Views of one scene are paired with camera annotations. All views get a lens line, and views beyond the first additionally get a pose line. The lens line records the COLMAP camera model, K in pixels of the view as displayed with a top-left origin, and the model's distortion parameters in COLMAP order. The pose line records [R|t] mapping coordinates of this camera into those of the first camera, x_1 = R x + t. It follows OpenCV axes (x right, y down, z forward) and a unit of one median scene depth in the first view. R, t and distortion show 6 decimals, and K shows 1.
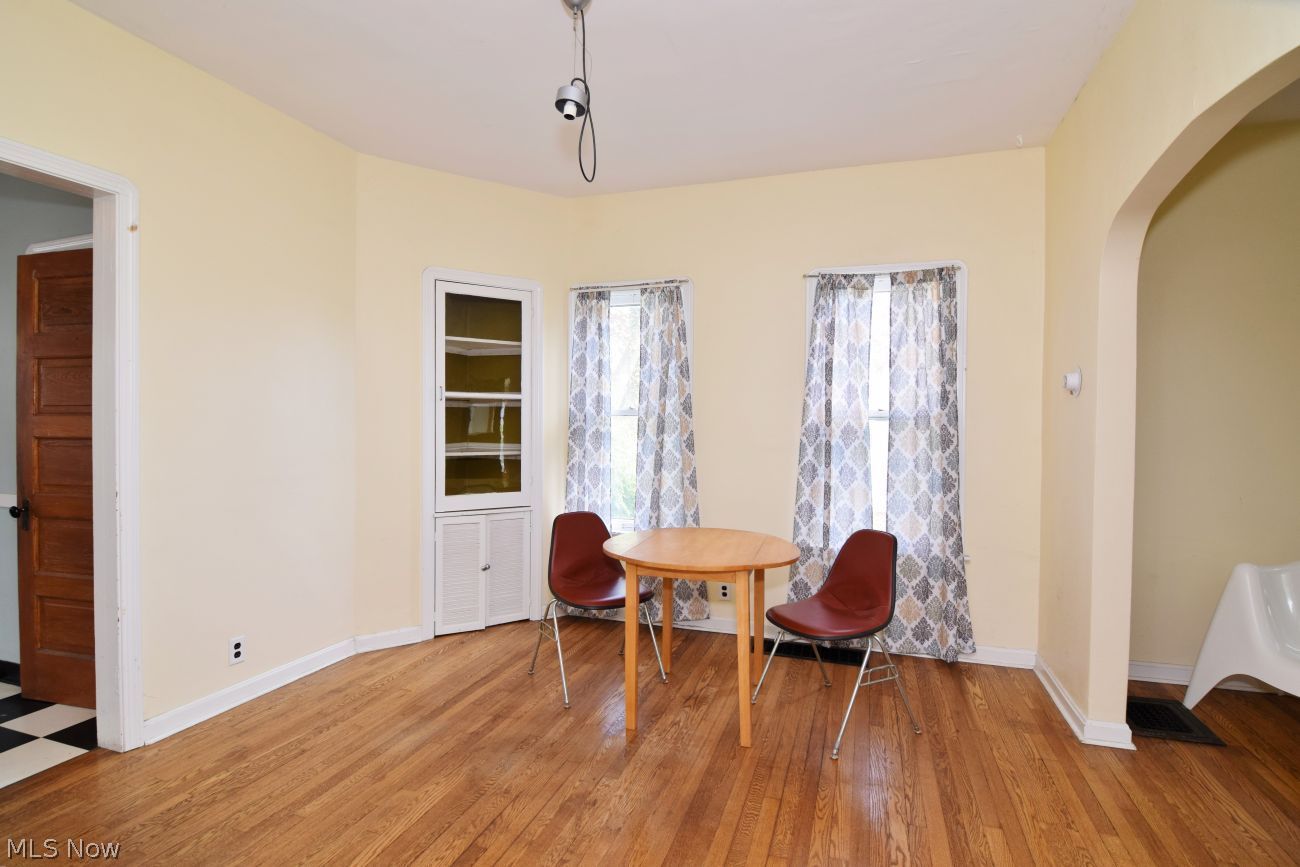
lens RADIAL K [[665.4, 0, 649.8], [0, 665.4, 432.1], [0, 0, 1]] dist [-0.044253, -0.000198]
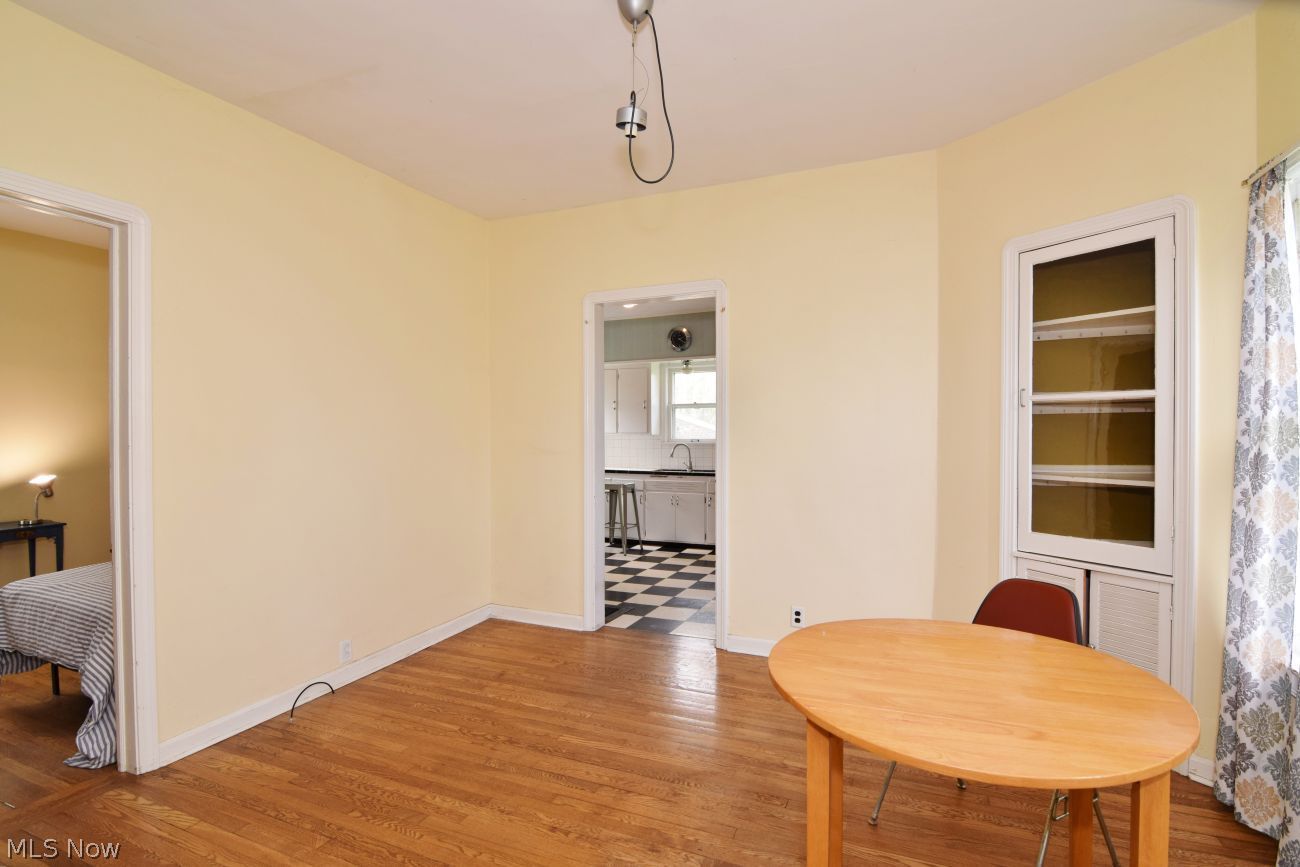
lens RADIAL K [[665.4, 0, 649.8], [0, 665.4, 430.7], [0, 0, 1]] dist [-0.044253, -0.000198]
pose [[-0.121456, -0.000653, -0.992597, 0.495452], [-0.024021, 0.999709, 0.002281, -0.010198], [0.992306, 0.024120, -0.121436, 0.664651]]
